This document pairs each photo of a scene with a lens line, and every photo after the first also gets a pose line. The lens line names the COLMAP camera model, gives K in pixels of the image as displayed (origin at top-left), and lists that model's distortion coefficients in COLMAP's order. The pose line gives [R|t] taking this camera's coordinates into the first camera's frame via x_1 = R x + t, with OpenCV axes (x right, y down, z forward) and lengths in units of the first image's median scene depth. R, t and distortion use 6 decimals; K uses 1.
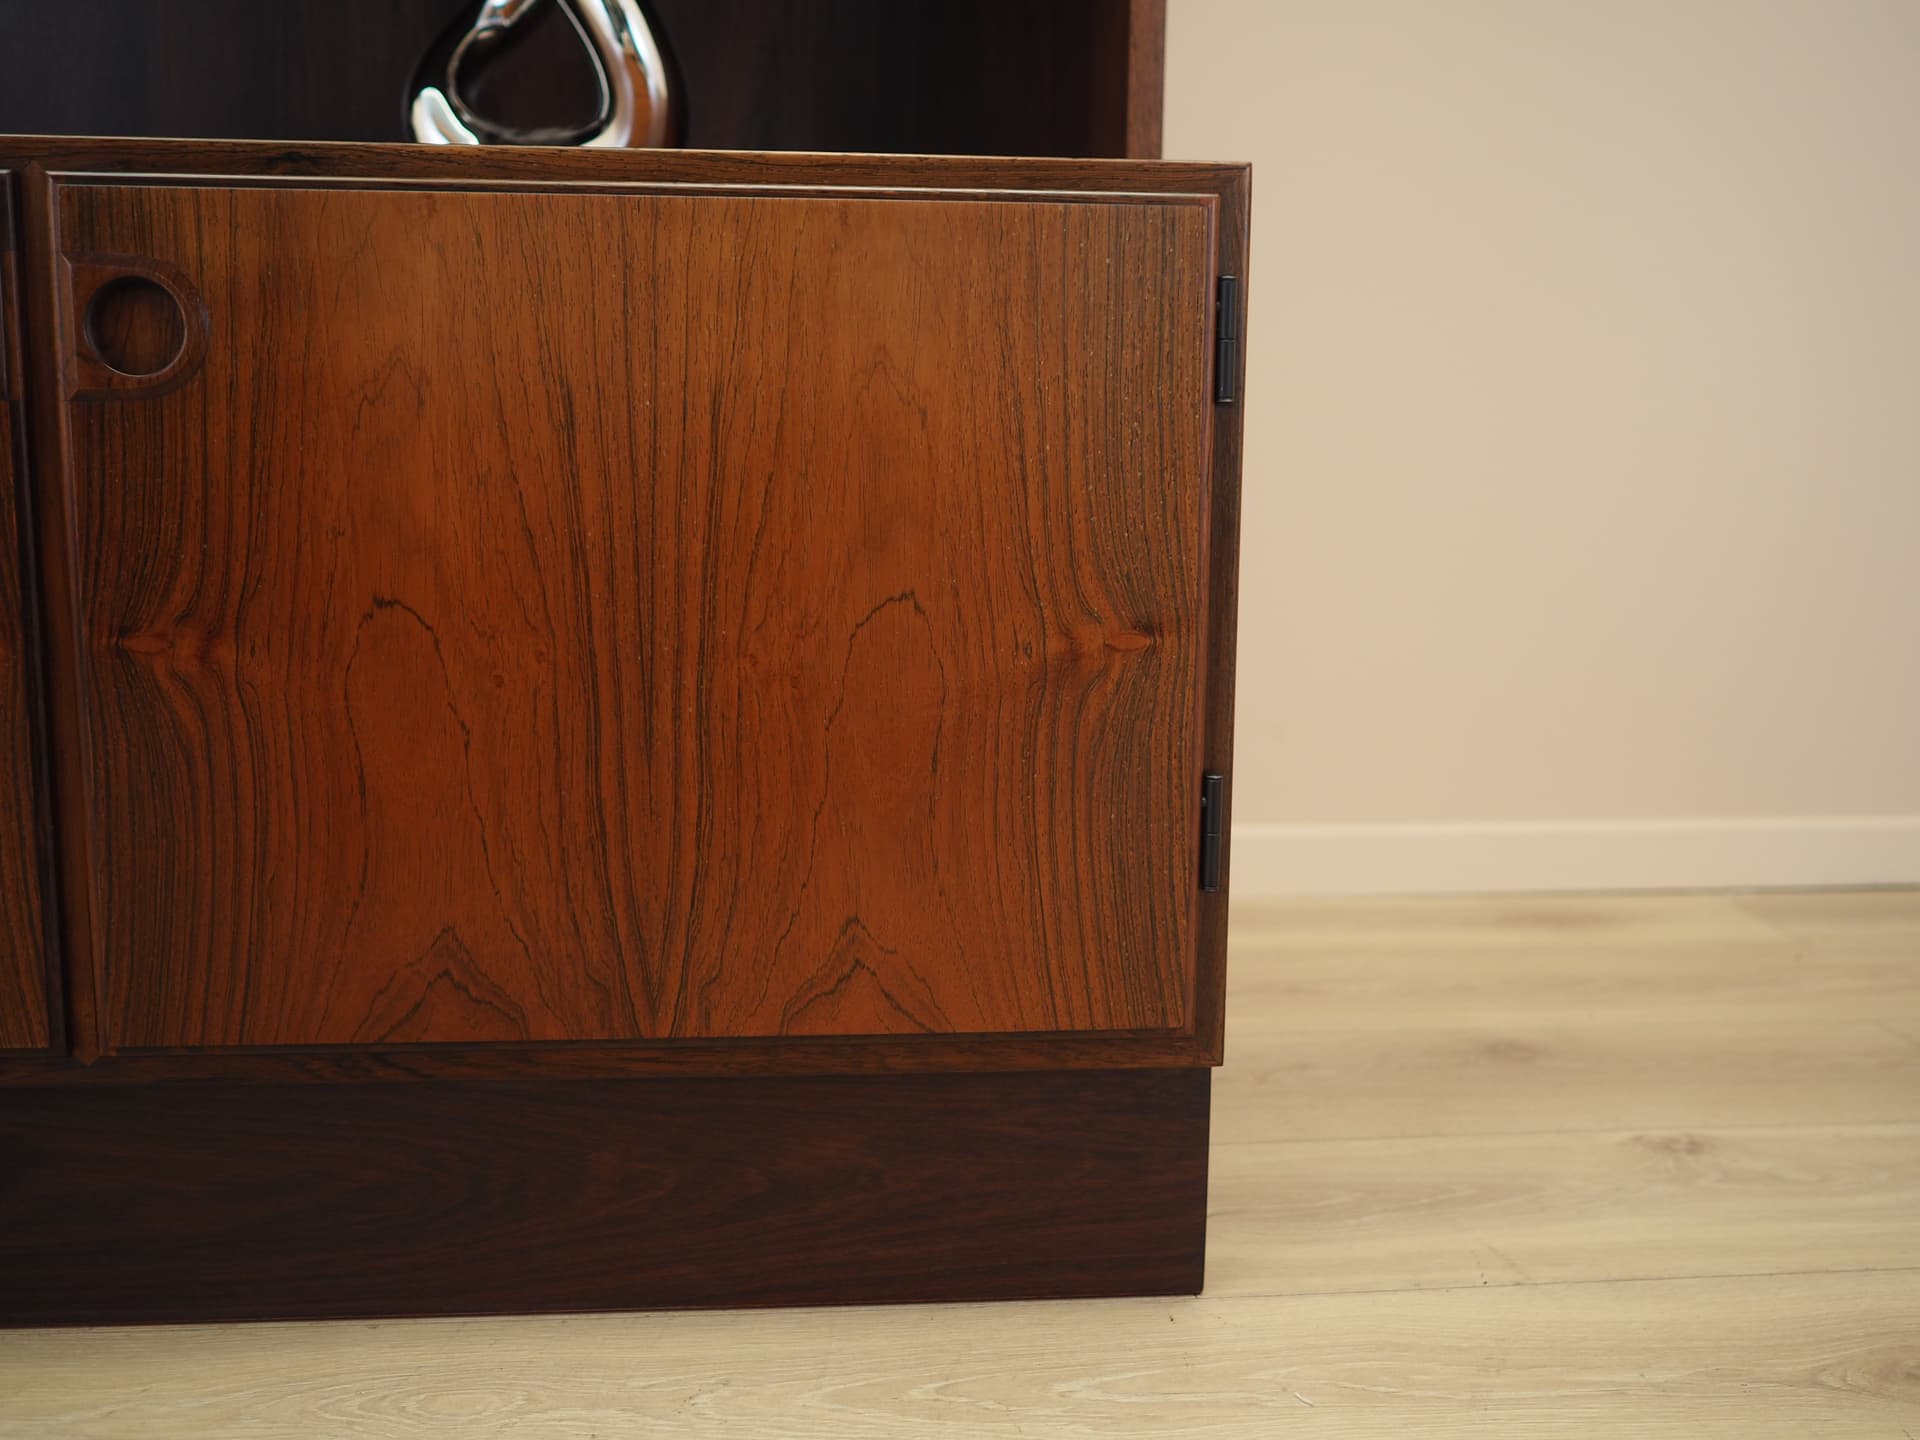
lens RADIAL K [[2436.1, 0, 990.6], [0, 2436.1, 773.2], [0, 0, 1]] dist [-0.028276, 0.000000]
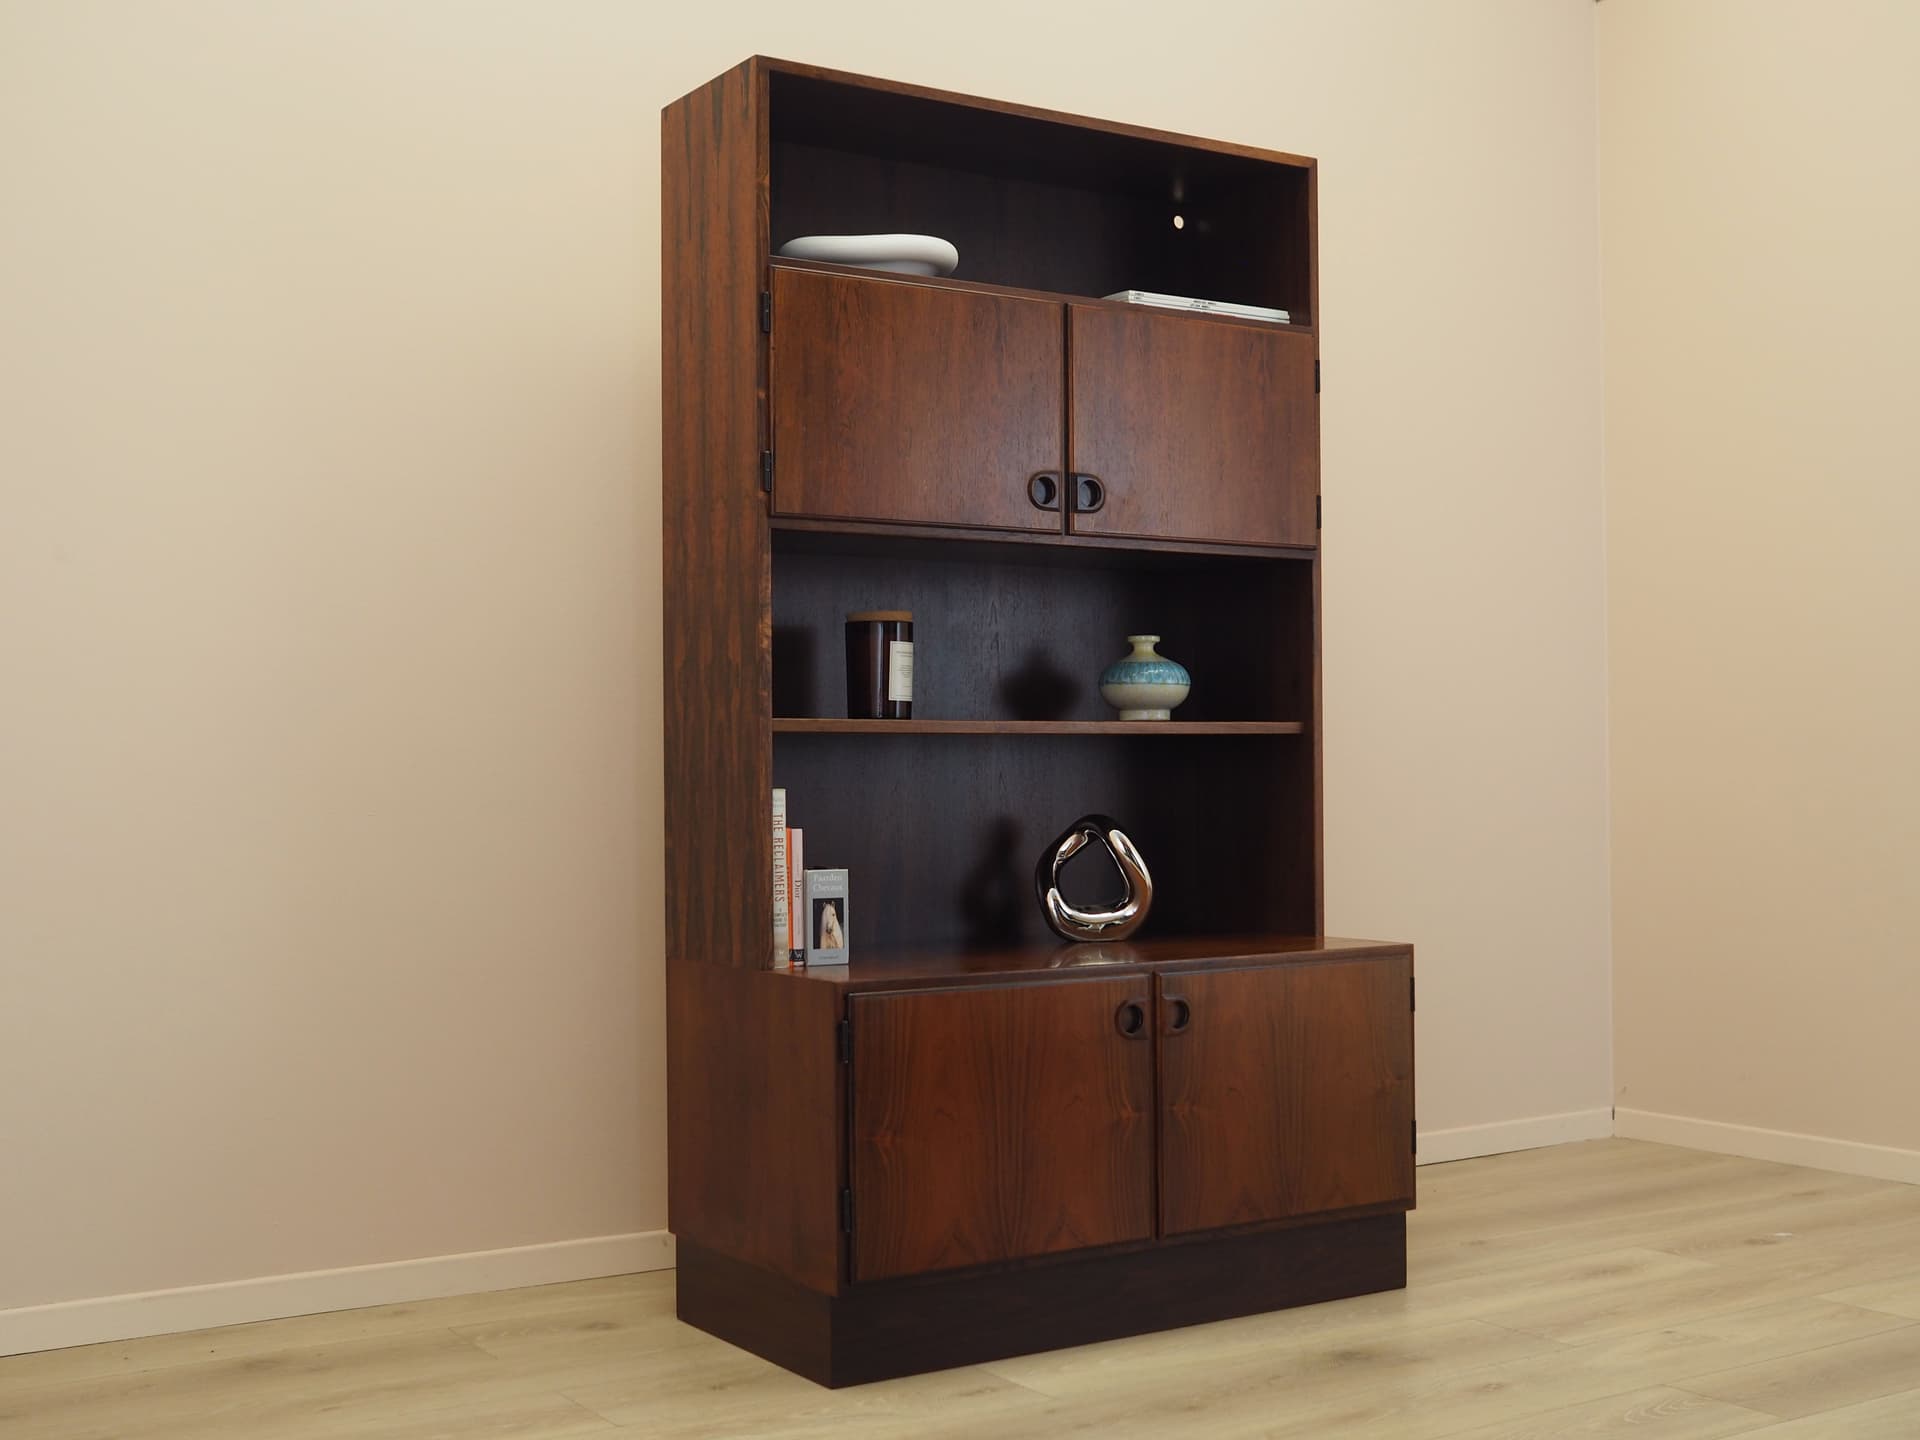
lens RADIAL K [[2436.1, 0, 1090.2], [0, 2436.1, 802.2], [0, 0, 1]] dist [-0.028276, 0.000000]
pose [[0.868049, -0.029658, 0.495592, -2.004443], [0.115381, 0.982935, -0.143272, -0.000423], [-0.482885, 0.181549, 0.856658, -1.809028]]
